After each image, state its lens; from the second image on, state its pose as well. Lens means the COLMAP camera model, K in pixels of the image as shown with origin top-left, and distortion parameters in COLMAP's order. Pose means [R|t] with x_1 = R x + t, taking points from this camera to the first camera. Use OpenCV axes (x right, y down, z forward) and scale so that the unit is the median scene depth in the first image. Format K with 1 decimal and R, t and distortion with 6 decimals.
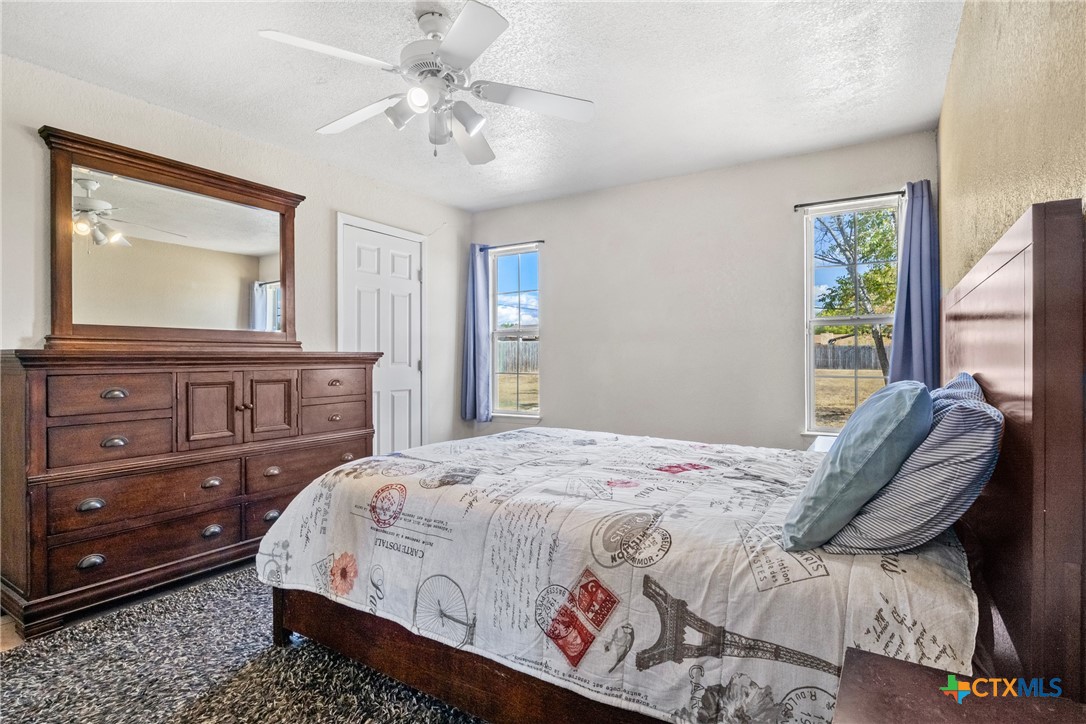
lens RADIAL K [[554.7, 0, 544.5], [0, 554.7, 360.6], [0, 0, 1]] dist [-0.003602, -0.000402]
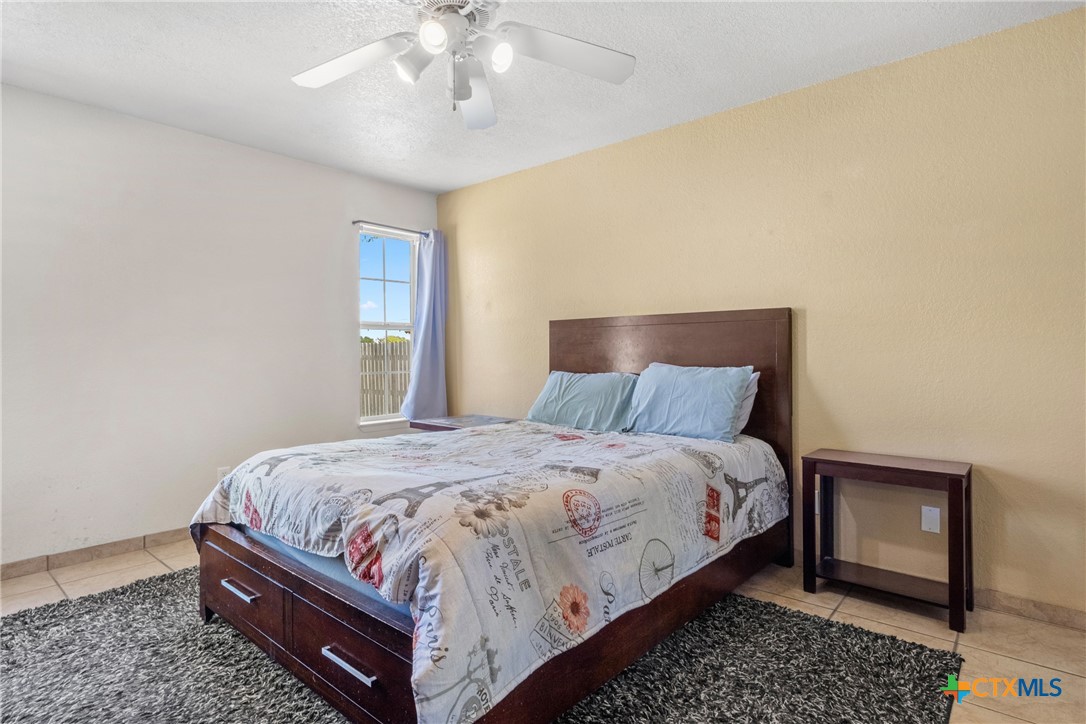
lens RADIAL K [[554.7, 0, 544.5], [0, 554.7, 359.8], [0, 0, 1]] dist [-0.003602, -0.000402]
pose [[0.156243, -0.005900, 0.987701, -1.253037], [0.006773, 0.999965, 0.004902, 0.000282], [-0.987695, 0.005924, 0.156277, 0.949596]]
